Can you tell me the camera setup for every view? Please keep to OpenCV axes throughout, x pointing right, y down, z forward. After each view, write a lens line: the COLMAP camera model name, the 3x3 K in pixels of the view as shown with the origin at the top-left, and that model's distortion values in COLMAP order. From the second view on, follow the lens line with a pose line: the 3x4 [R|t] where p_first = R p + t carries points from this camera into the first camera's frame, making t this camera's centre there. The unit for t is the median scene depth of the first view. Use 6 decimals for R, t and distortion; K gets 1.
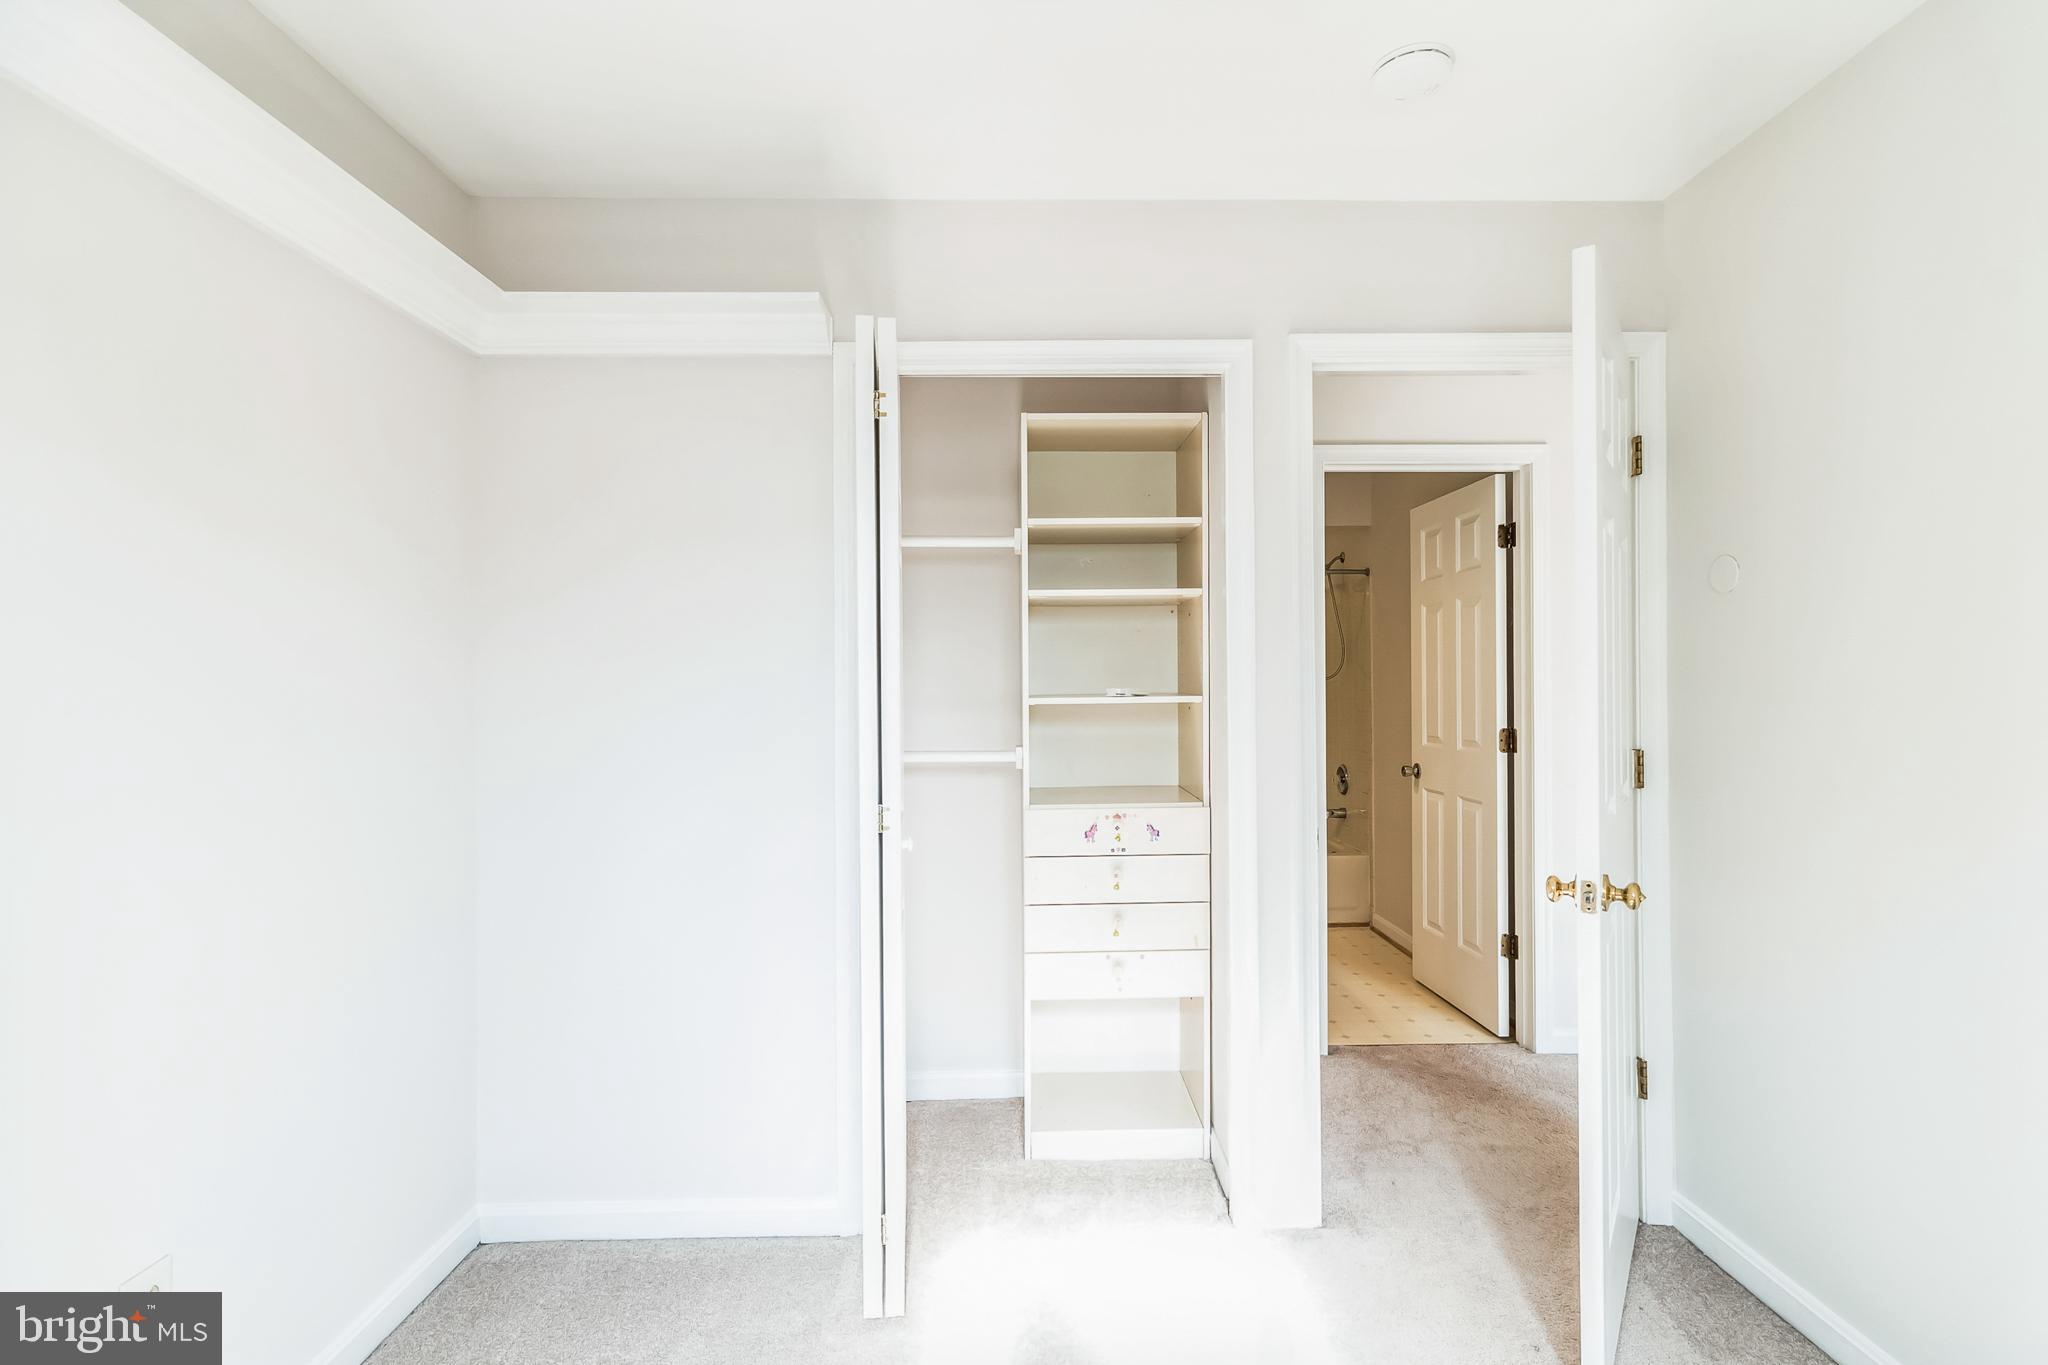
lens RADIAL K [[934.7, 0, 1029.7], [0, 934.7, 718.4], [0, 0, 1]] dist [-0.000850, -0.000049]
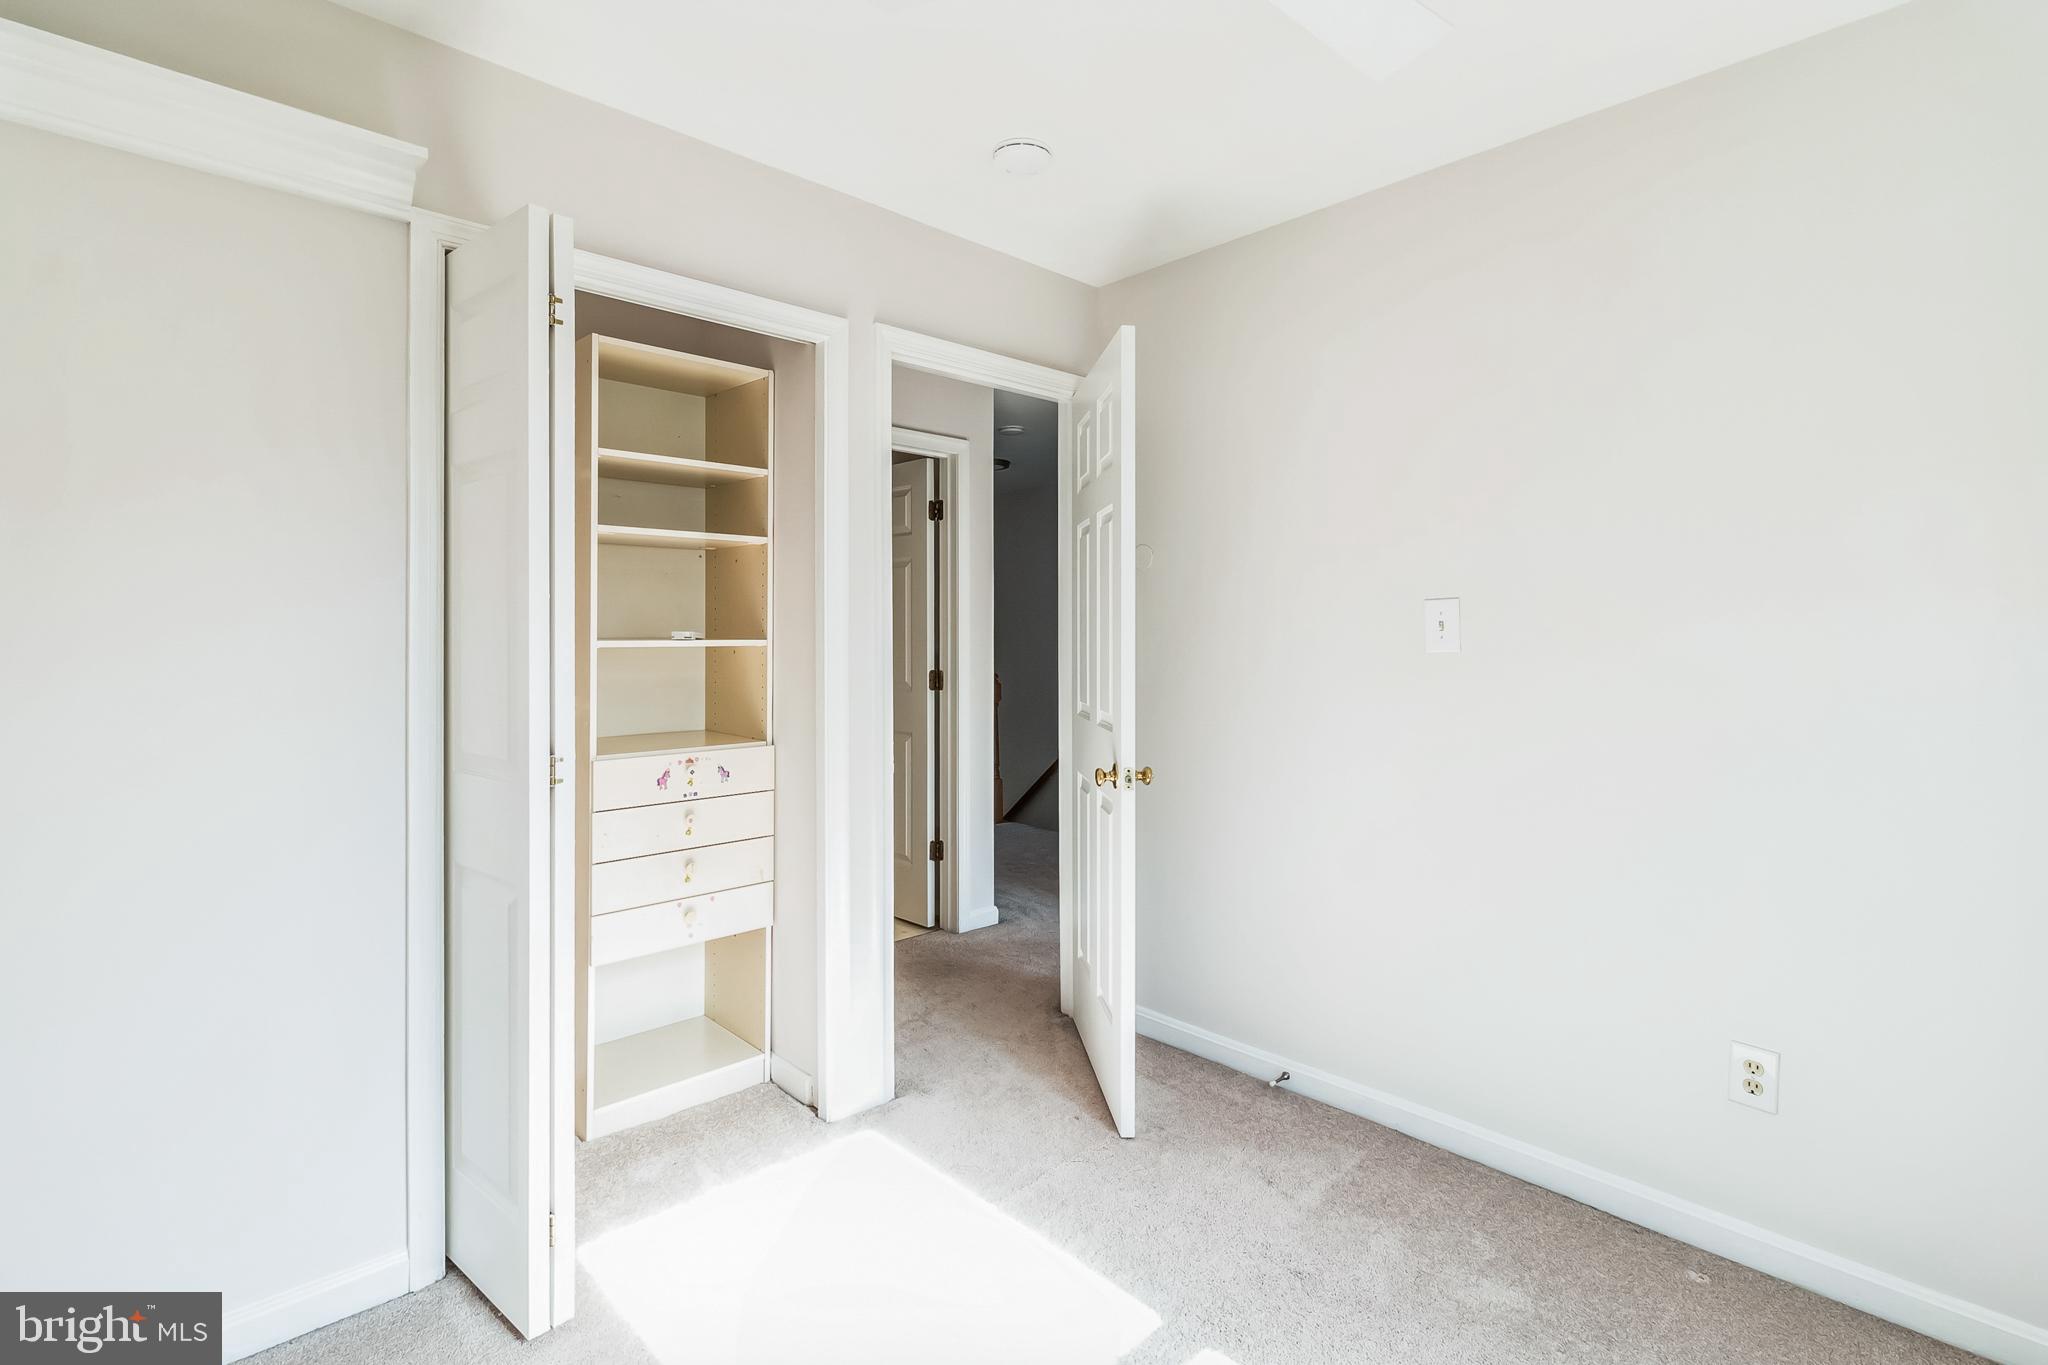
lens RADIAL K [[963.7, 0, 1022.6], [0, 963.7, 672.4], [0, 0, 1]] dist [-0.002781, -0.000297]
pose [[0.736258, -0.014556, 0.676545, -0.333217], [0.013493, 0.999886, 0.006829, 0.009115], [-0.676567, 0.004100, 0.736370, 0.010042]]
